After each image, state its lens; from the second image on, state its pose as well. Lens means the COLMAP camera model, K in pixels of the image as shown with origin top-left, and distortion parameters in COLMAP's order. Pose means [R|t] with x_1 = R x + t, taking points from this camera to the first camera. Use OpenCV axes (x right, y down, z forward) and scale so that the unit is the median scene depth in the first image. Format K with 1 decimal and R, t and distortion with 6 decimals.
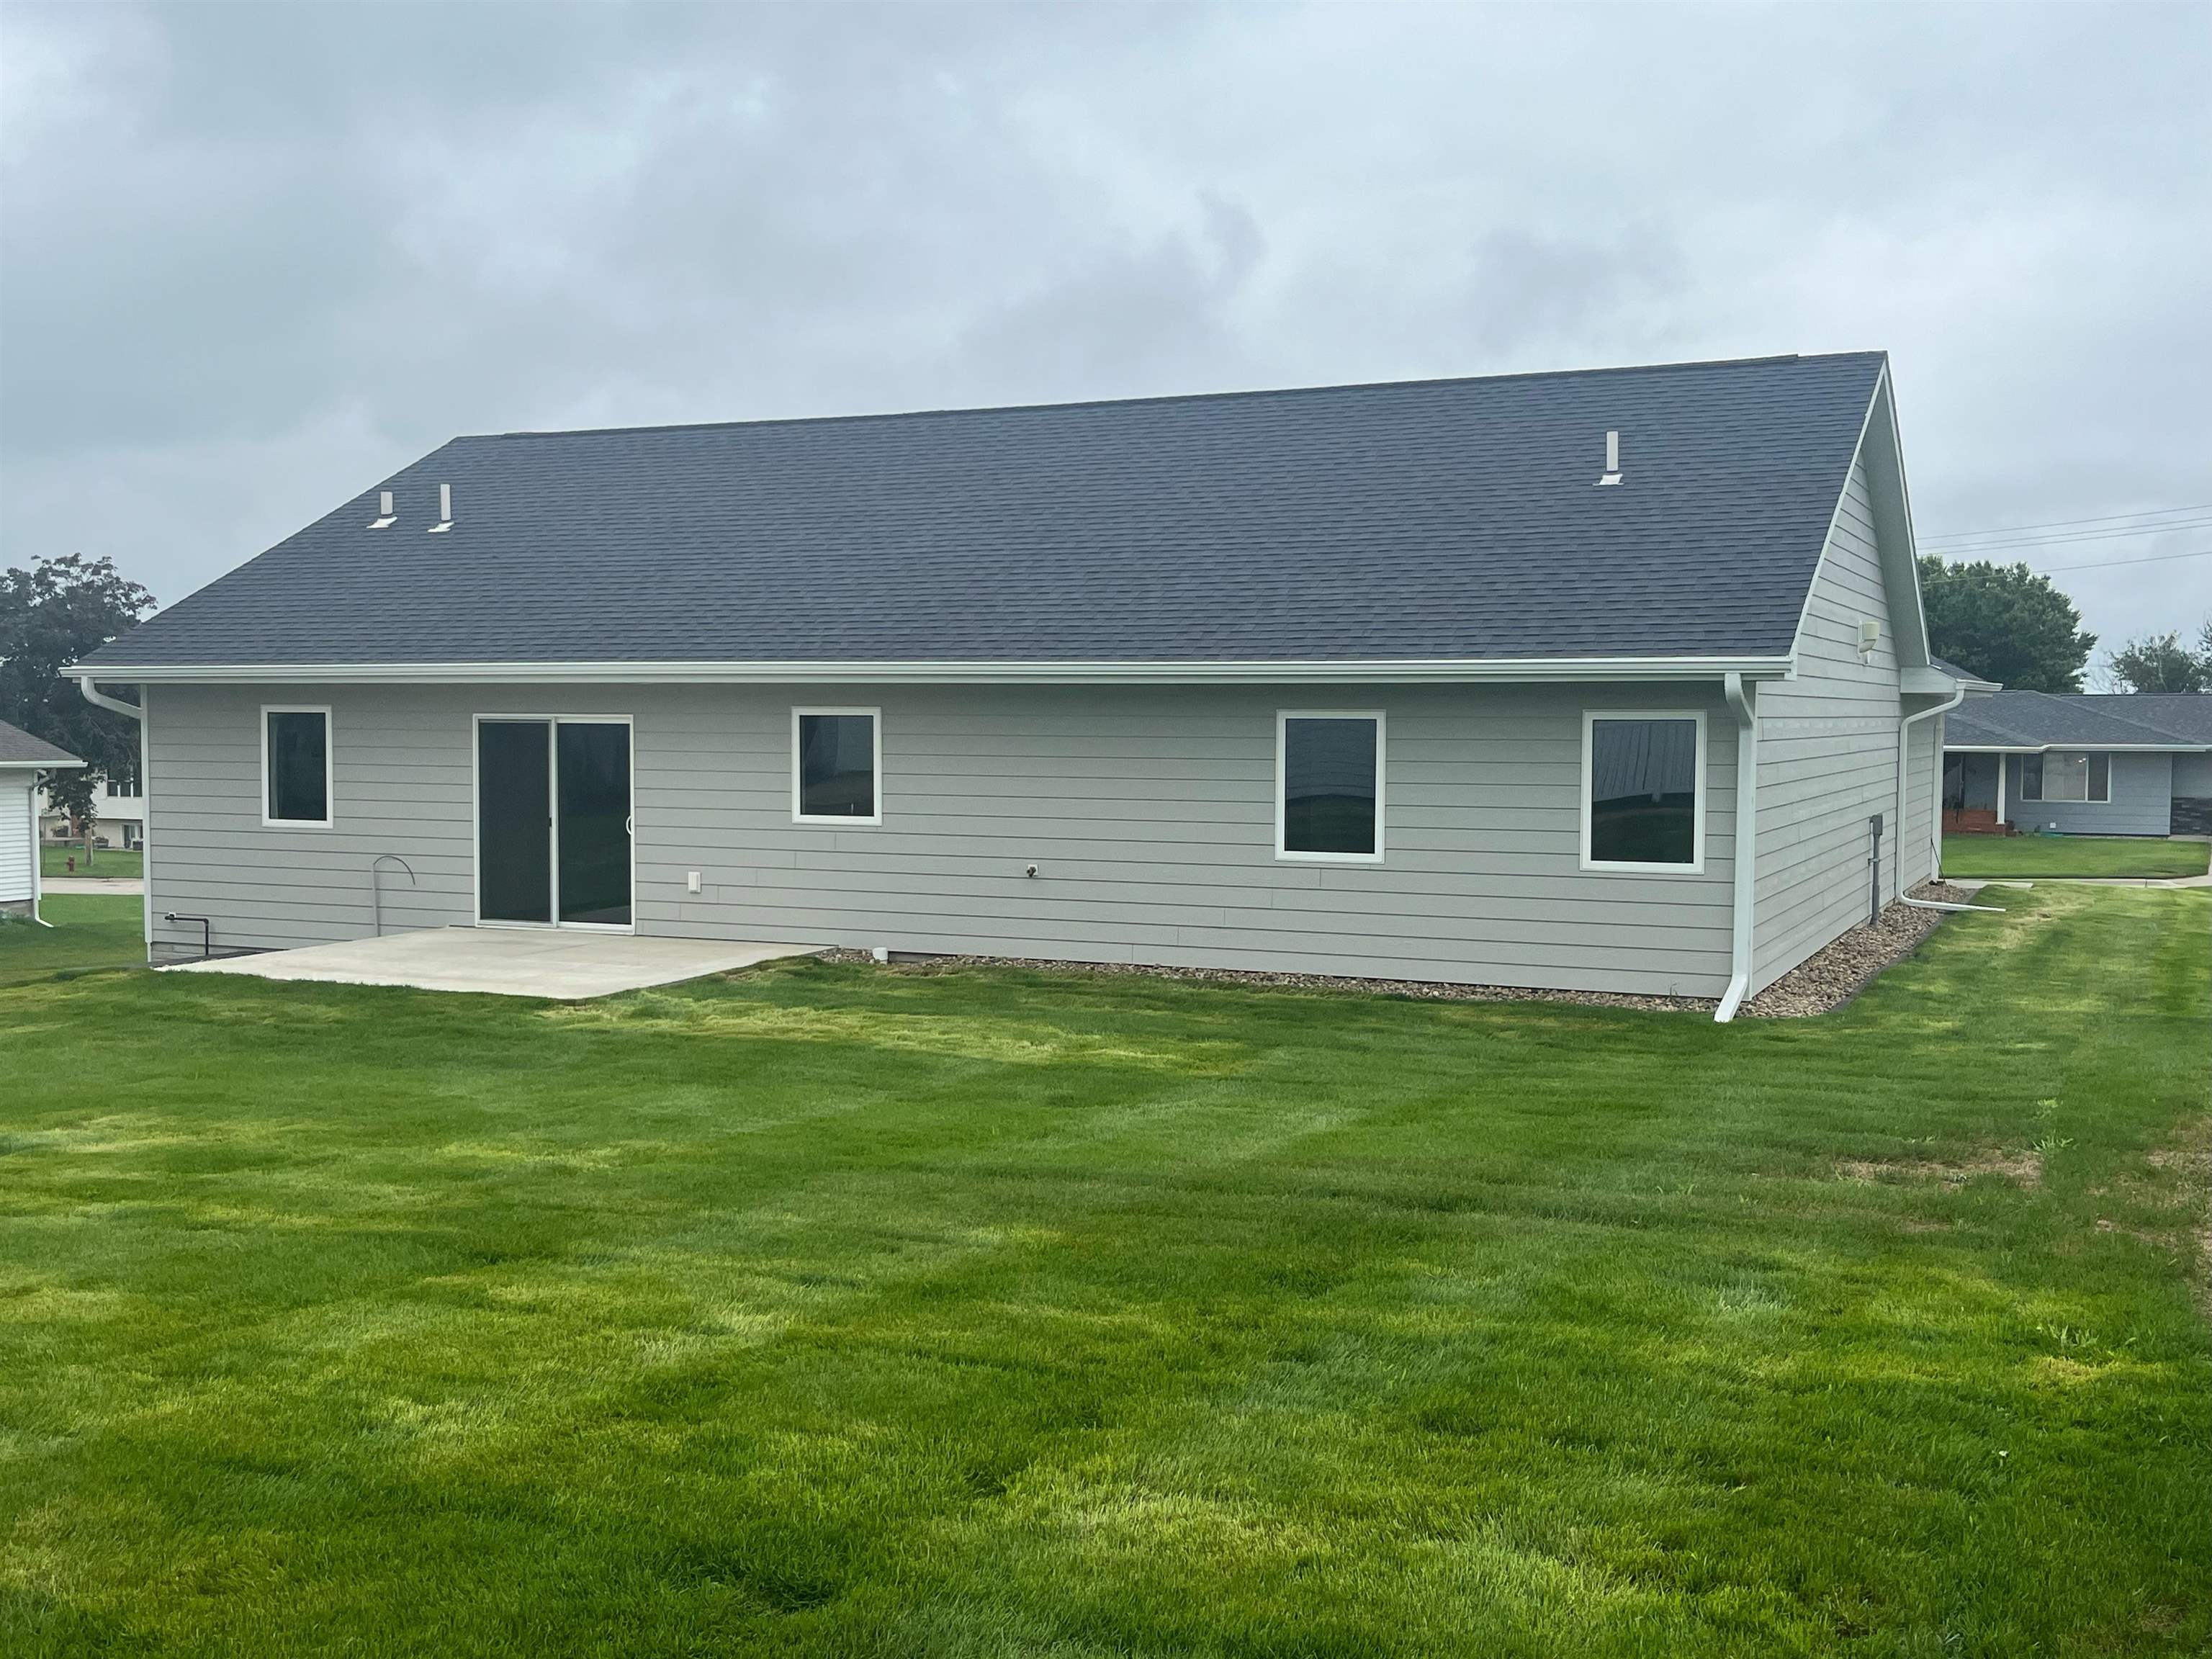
lens RADIAL K [[2330.1, 0, 1108.4], [0, 2330.1, 830.0], [0, 0, 1]] dist [-0.000363, 0.000000]
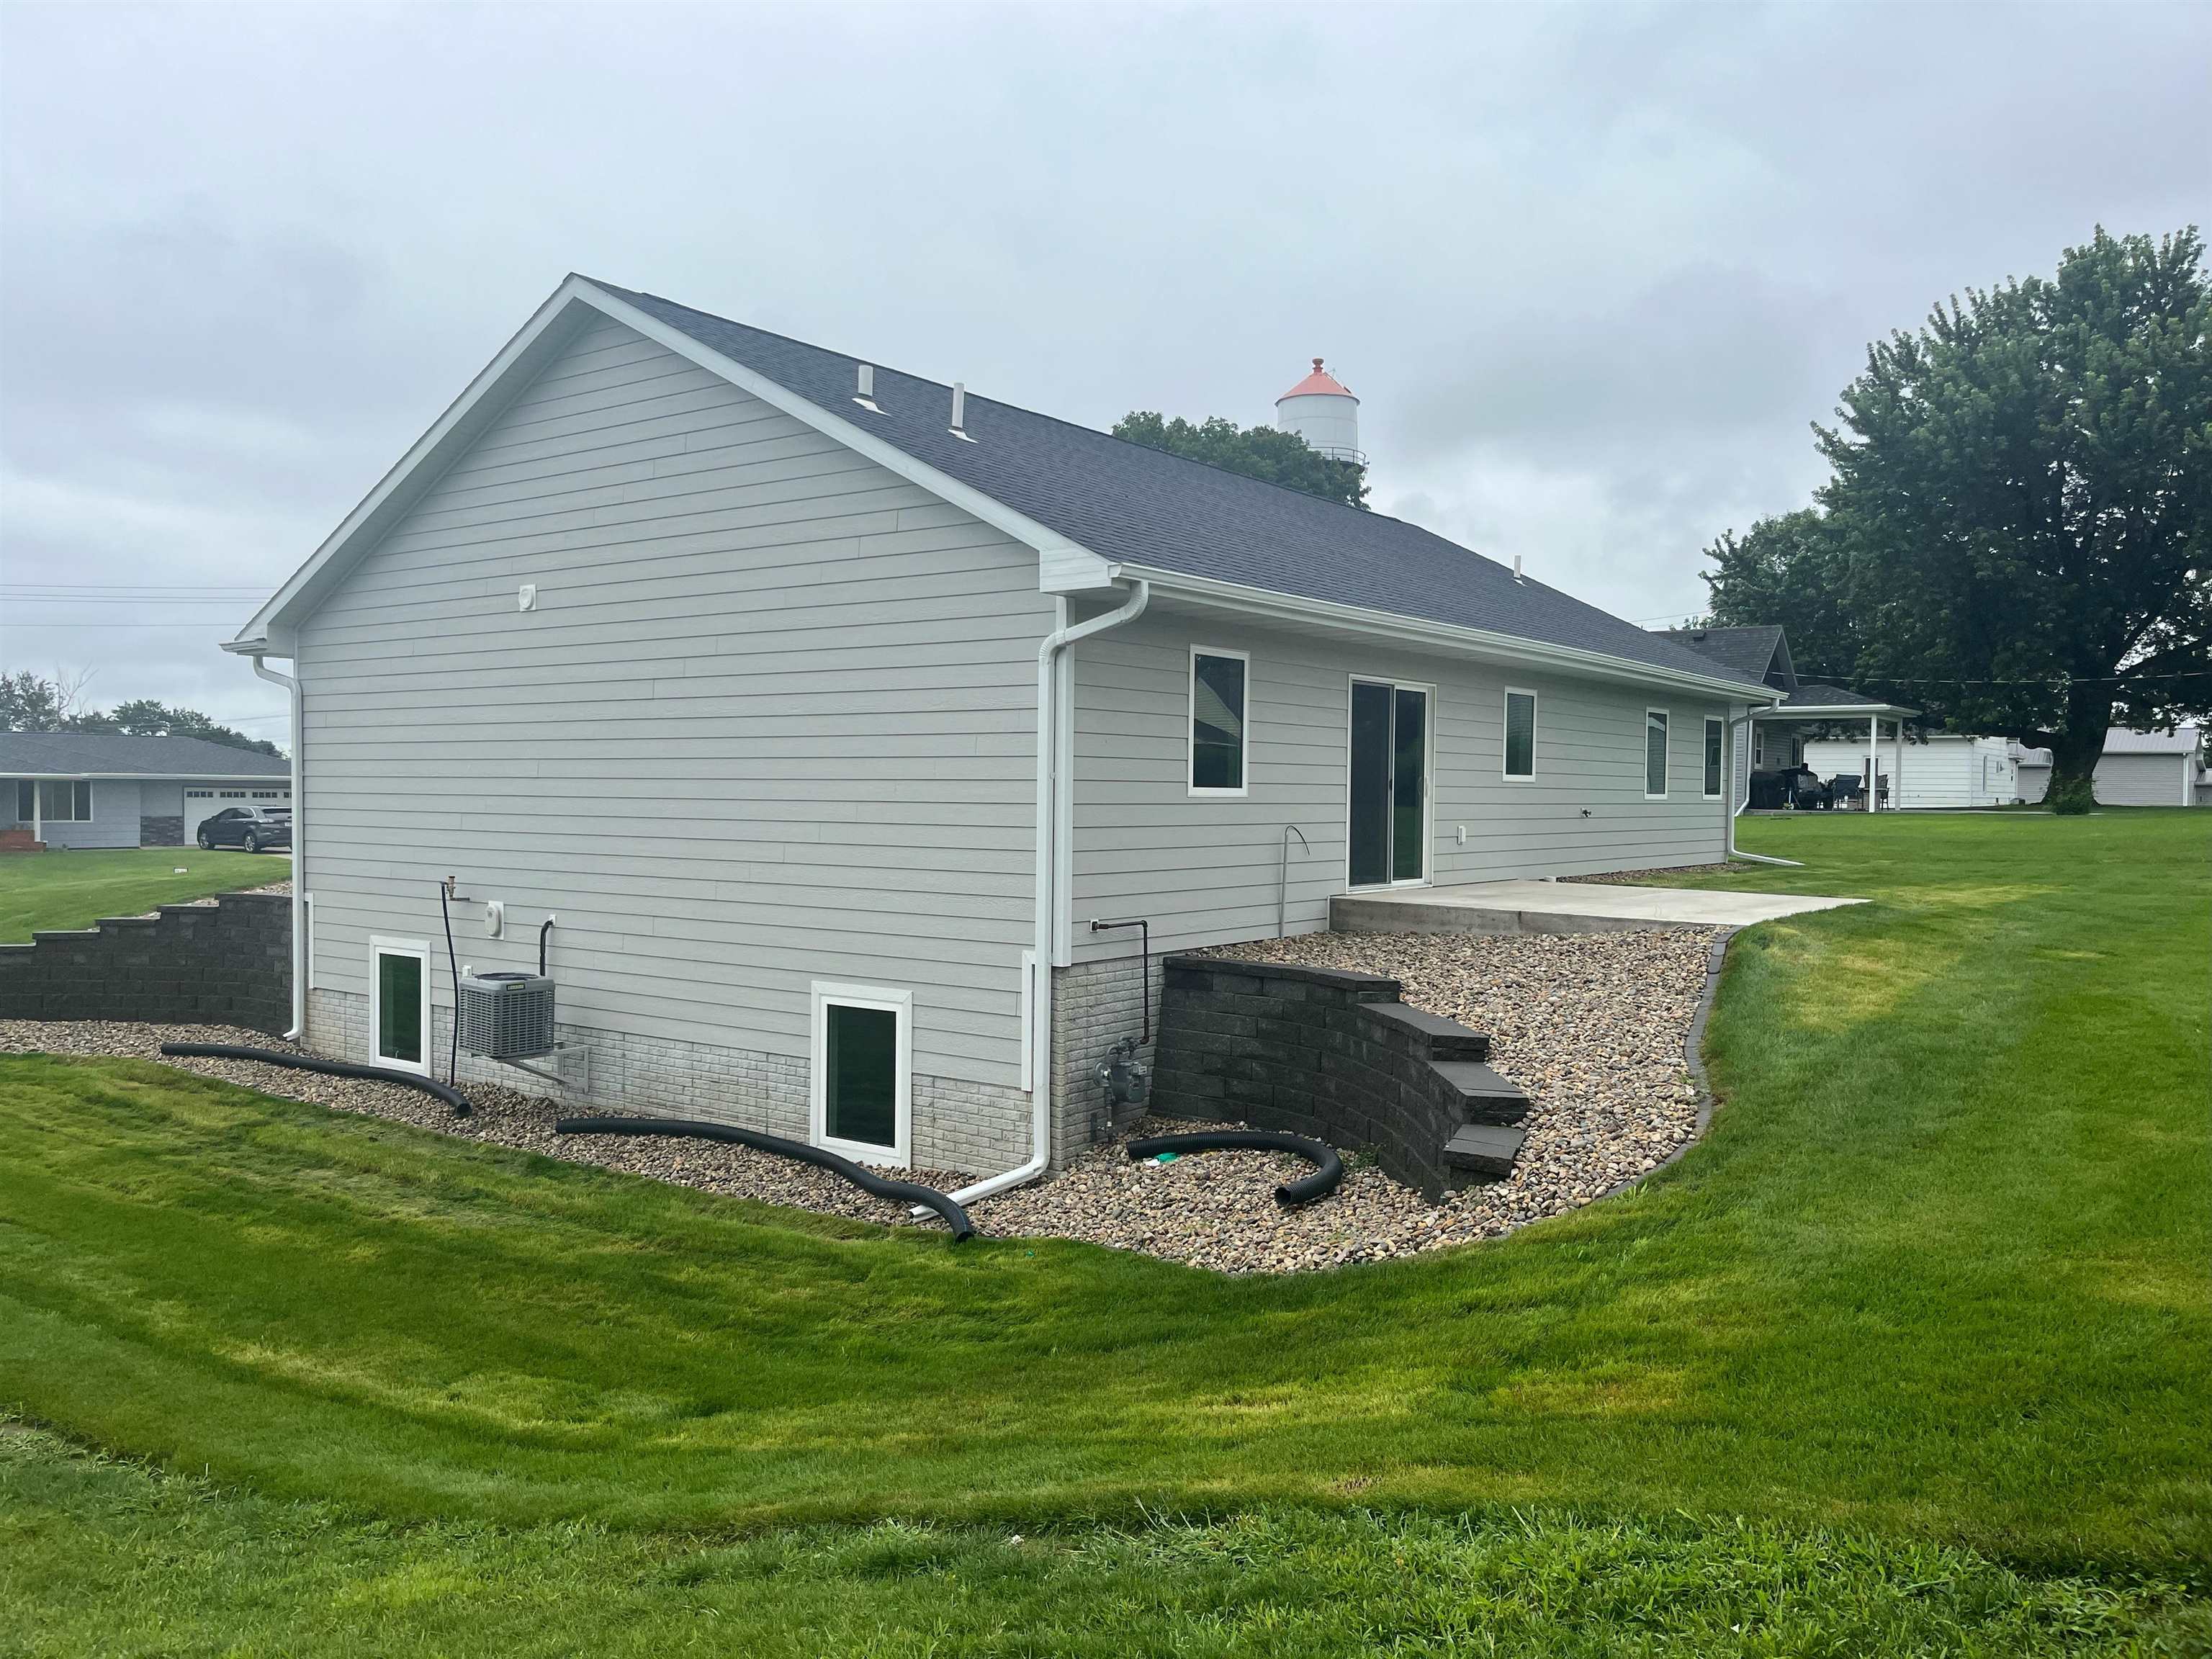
lens RADIAL K [[1687.0, 0, 1112.2], [0, 1687.0, 830.3], [0, 0, 1]] dist [0.046123, -0.065876]
pose [[0.224839, -0.025502, 0.974062, -0.934586], [0.041213, 0.999012, 0.016642, -0.000788], [-0.973524, 0.036402, 0.225667, 0.898459]]
